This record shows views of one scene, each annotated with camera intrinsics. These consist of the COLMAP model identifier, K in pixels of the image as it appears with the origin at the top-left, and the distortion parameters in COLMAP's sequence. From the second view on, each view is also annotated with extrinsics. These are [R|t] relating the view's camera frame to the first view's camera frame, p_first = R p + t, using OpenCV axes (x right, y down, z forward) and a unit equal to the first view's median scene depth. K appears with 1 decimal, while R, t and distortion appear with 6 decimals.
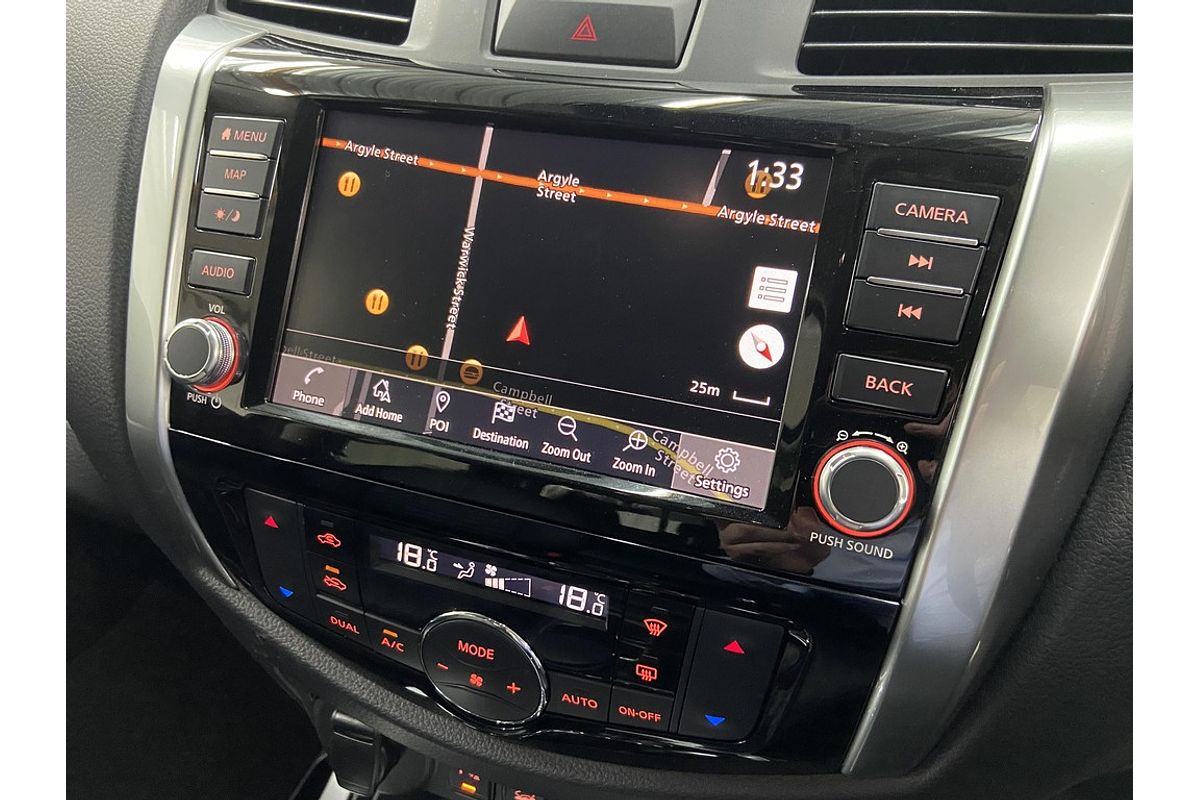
lens RADIAL K [[850.2, 0, 592.8], [0, 850.2, 397.6], [0, 0, 1]] dist [0.132946, -0.184609]
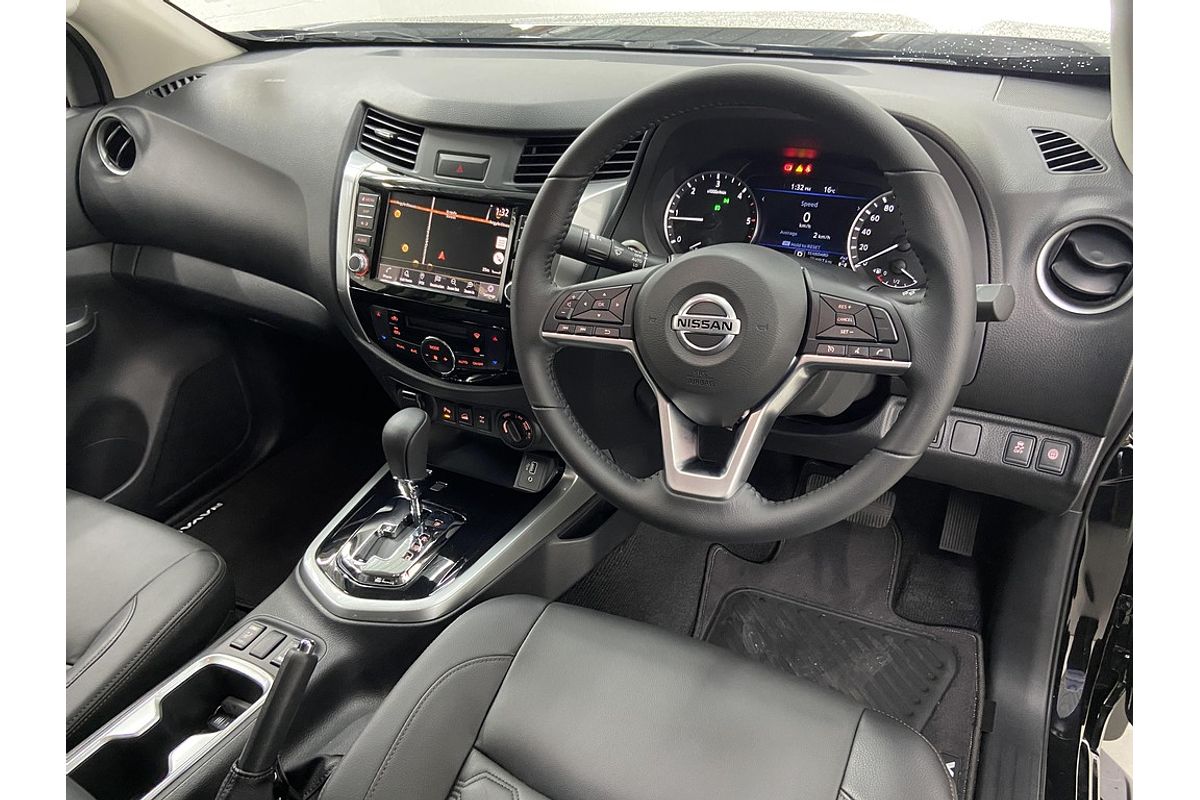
lens RADIAL K [[850.2, 0, 592.8], [0, 850.2, 397.6], [0, 0, 1]] dist [0.132946, -0.184609]
pose [[0.989605, 0.005294, -0.143713, 1.034929], [0.003064, 0.998319, 0.057872, 0.303580], [0.143778, -0.057711, 0.987926, -2.434496]]
